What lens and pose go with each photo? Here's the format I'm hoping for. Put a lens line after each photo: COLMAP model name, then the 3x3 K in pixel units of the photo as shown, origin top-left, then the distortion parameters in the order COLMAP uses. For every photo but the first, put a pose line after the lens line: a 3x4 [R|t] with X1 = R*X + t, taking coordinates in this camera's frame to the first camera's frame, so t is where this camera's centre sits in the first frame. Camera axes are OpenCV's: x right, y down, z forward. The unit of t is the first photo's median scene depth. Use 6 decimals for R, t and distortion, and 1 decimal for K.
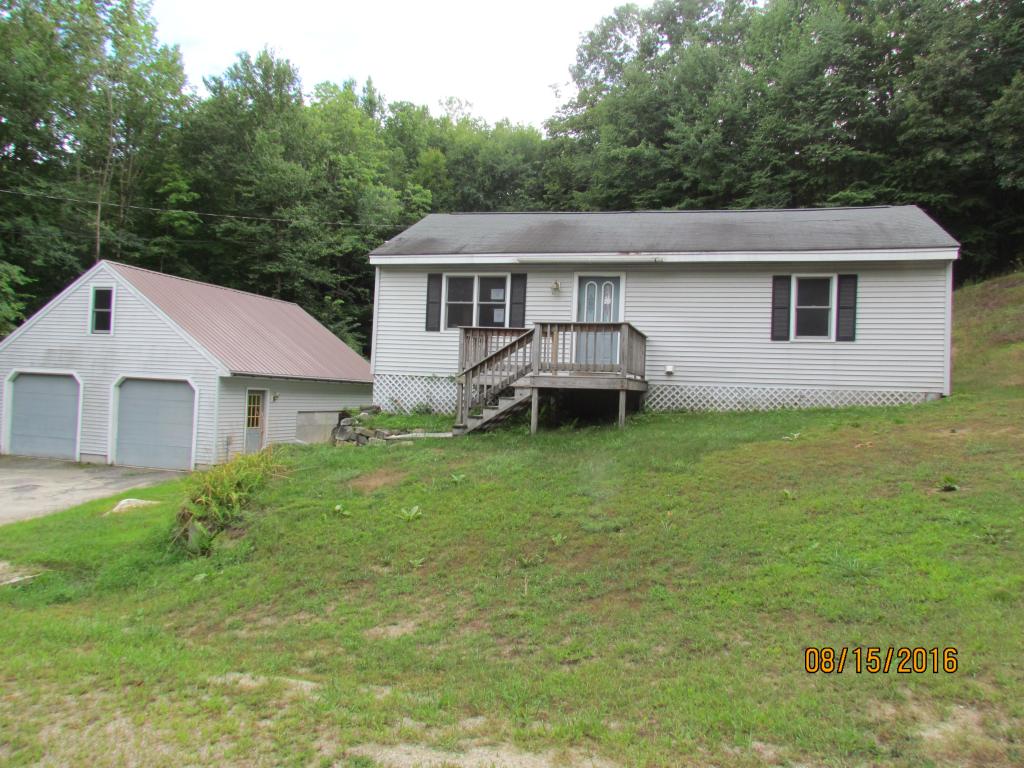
lens RADIAL K [[720.0, 0, 511.6], [0, 720.0, 385.7], [0, 0, 1]] dist [0.000395, -0.001849]
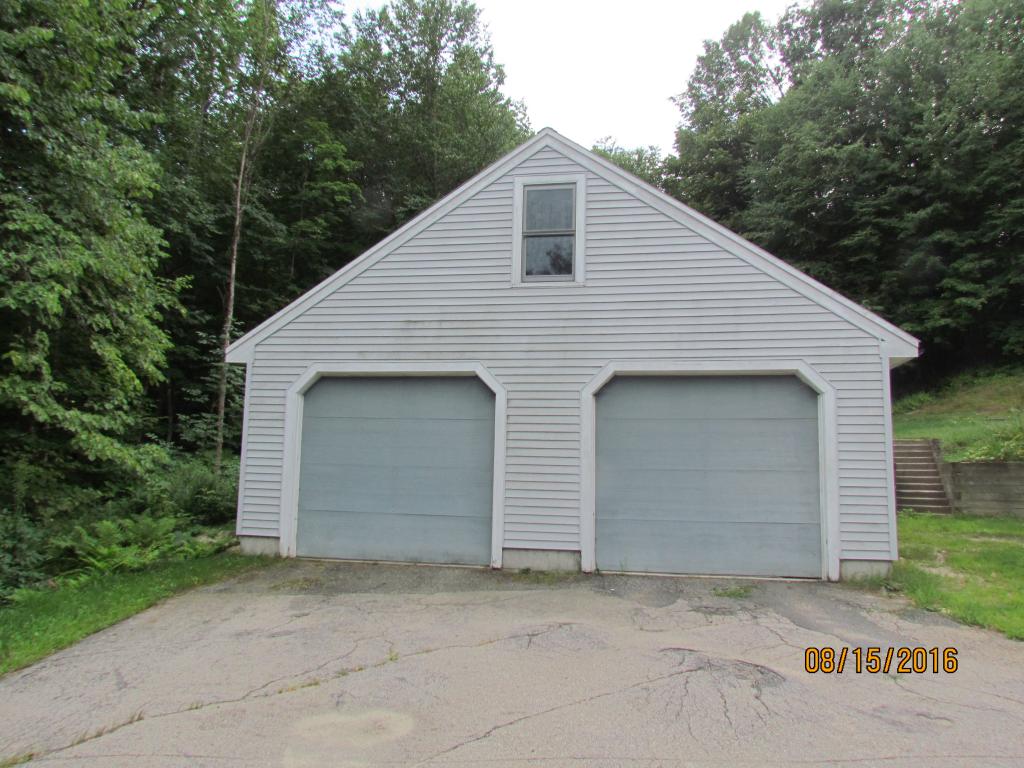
lens RADIAL K [[720.0, 0, 512.7], [0, 720.0, 381.9], [0, 0, 1]] dist [0.000395, -0.001849]
pose [[0.992570, -0.005273, 0.121558, -0.632985], [0.018863, 0.993650, -0.110922, 0.040811], [-0.120201, 0.112391, 0.986367, 0.541949]]
